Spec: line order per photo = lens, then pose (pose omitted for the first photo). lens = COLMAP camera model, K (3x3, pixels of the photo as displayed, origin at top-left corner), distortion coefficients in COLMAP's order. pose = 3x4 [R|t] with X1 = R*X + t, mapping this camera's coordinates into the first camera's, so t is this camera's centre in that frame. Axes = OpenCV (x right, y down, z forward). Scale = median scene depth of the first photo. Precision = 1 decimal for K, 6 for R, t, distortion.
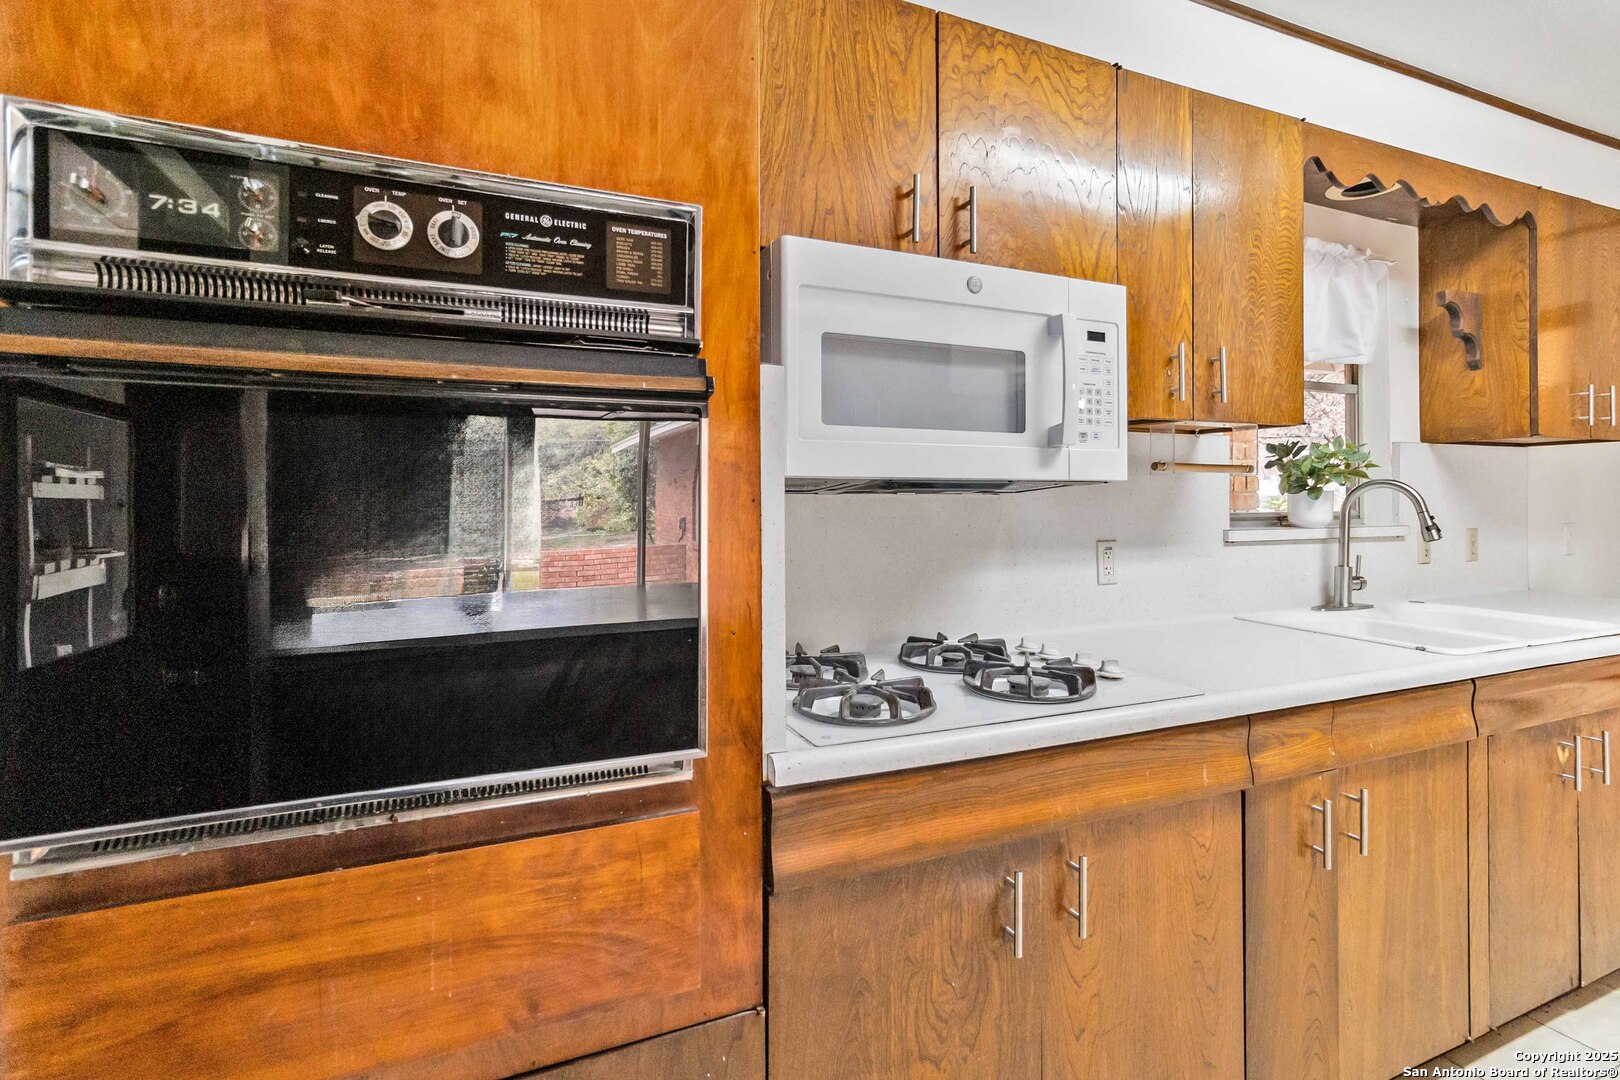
lens RADIAL K [[770.1, 0, 818.1], [0, 770.1, 495.8], [0, 0, 1]] dist [0.001611, 0.000518]
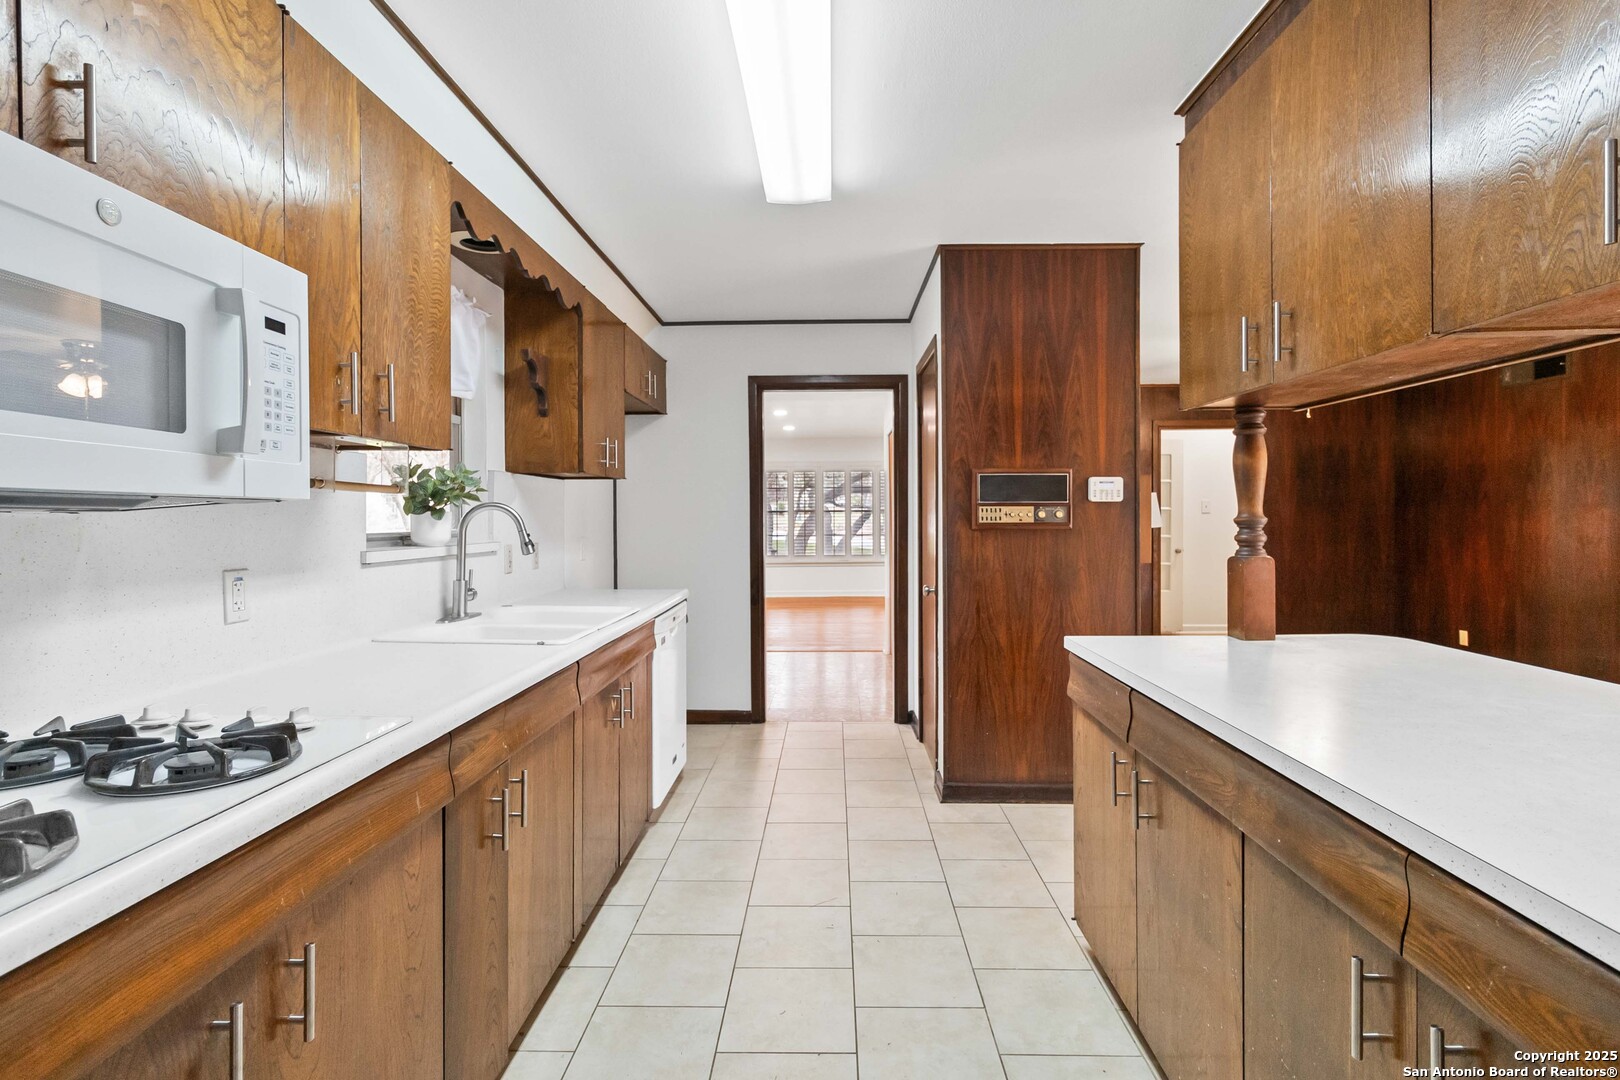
lens RADIAL K [[758.1, 0, 815.3], [0, 758.1, 526.2], [0, 0, 1]] dist [0.002513, 0.000406]
pose [[0.421058, -0.006711, 0.907009, -0.123973], [-0.008460, 0.999900, 0.011326, -0.003815], [-0.906994, -0.012443, 0.420959, 0.108901]]
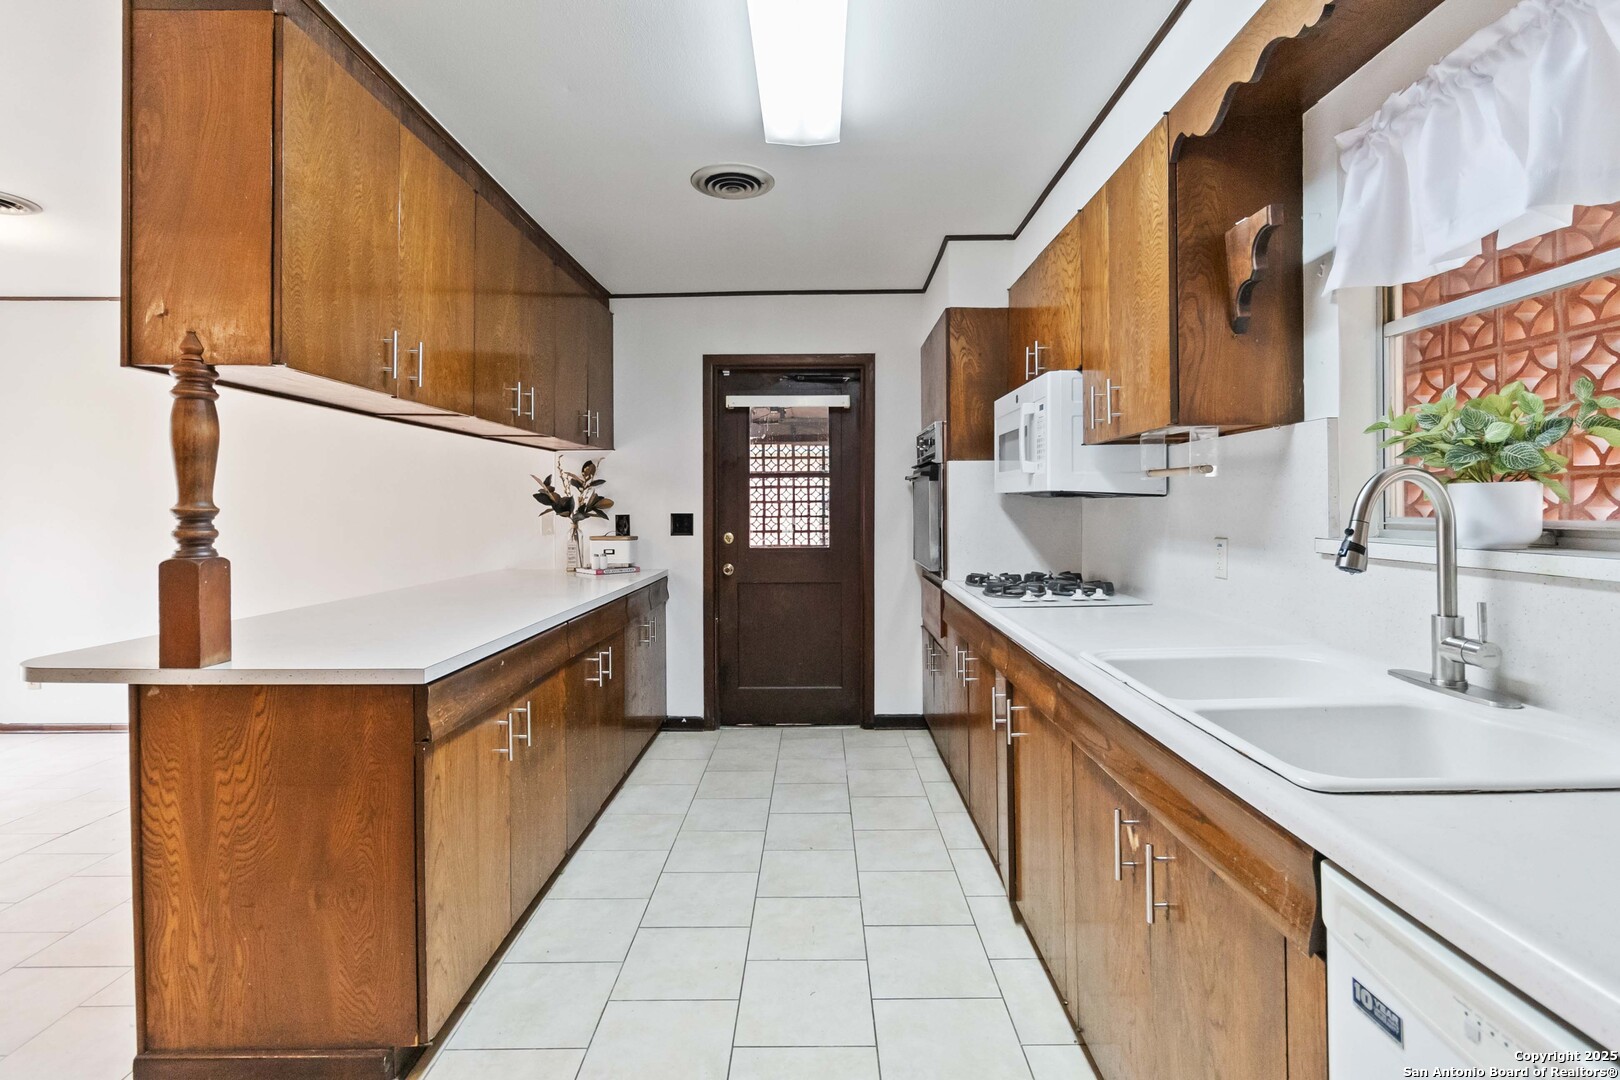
lens RADIAL K [[754.7, 0, 815.4], [0, 754.7, 510.2], [0, 0, 1]] dist [0.001371, 0.000131]
pose [[-0.403302, 0.016152, -0.914924, 1.890563], [0.018759, 0.999780, 0.009380, -0.001515], [0.914874, -0.013380, -0.403517, 1.085452]]
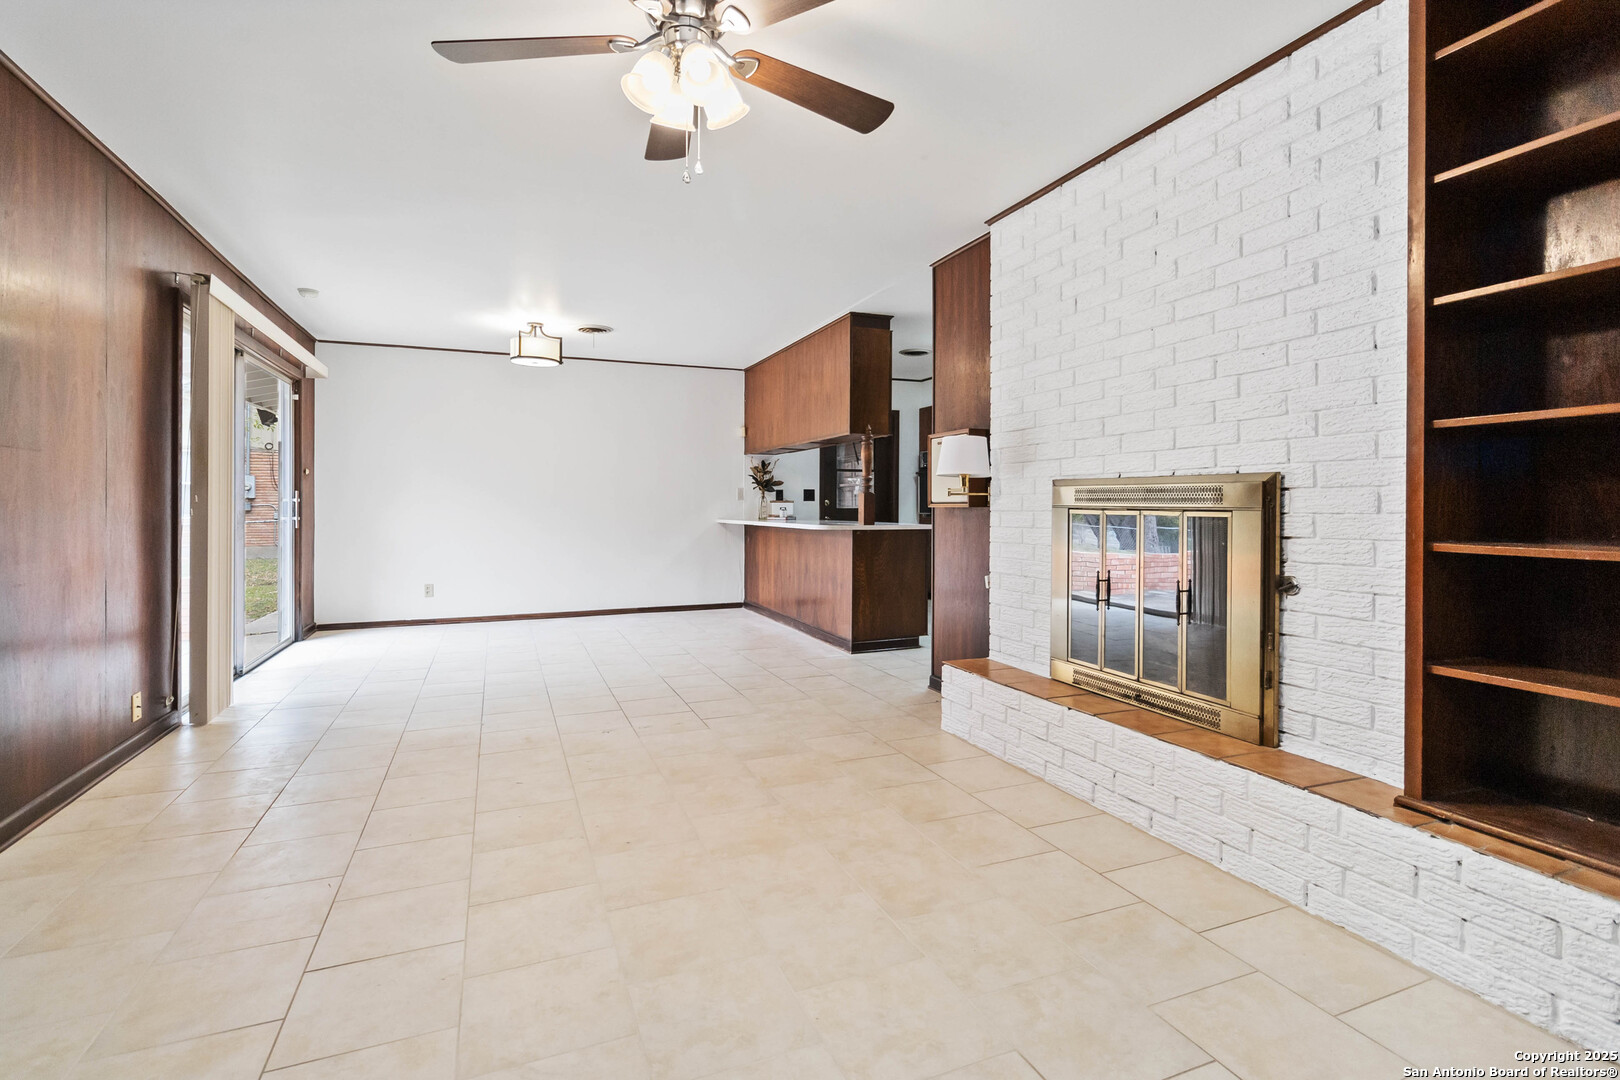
lens RADIAL K [[768.5, 0, 812.9], [0, 768.5, 512.1], [0, 0, 1]] dist [0.001217, 0.000809]
pose [[-0.021896, 0.021769, -0.999523, 4.565706], [0.010485, 0.999713, 0.021543, 0.062023], [0.999705, -0.010009, -0.022117, -0.179466]]
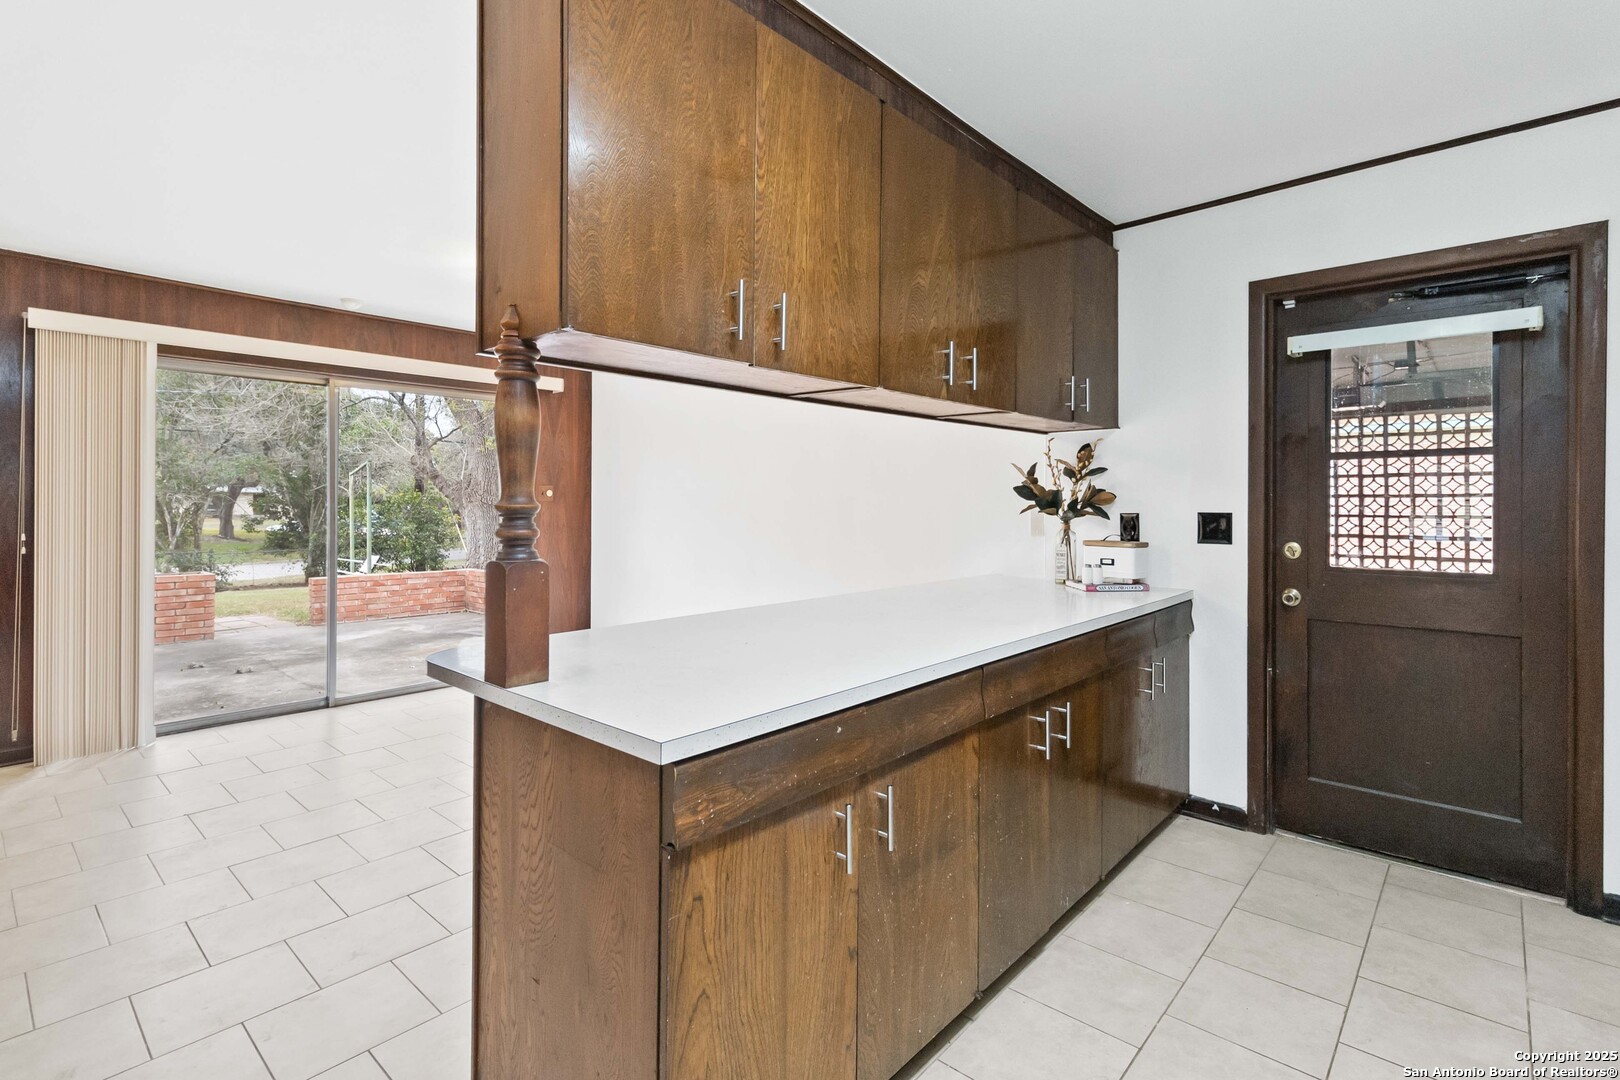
lens RADIAL K [[765.0, 0, 826.1], [0, 765.0, 501.0], [0, 0, 1]] dist [0.002298, 0.001430]
pose [[-0.903947, 0.009201, -0.427546, 1.377461], [0.013128, 0.999894, -0.006237, -0.003696], [0.427443, -0.011251, -0.903972, 0.905552]]
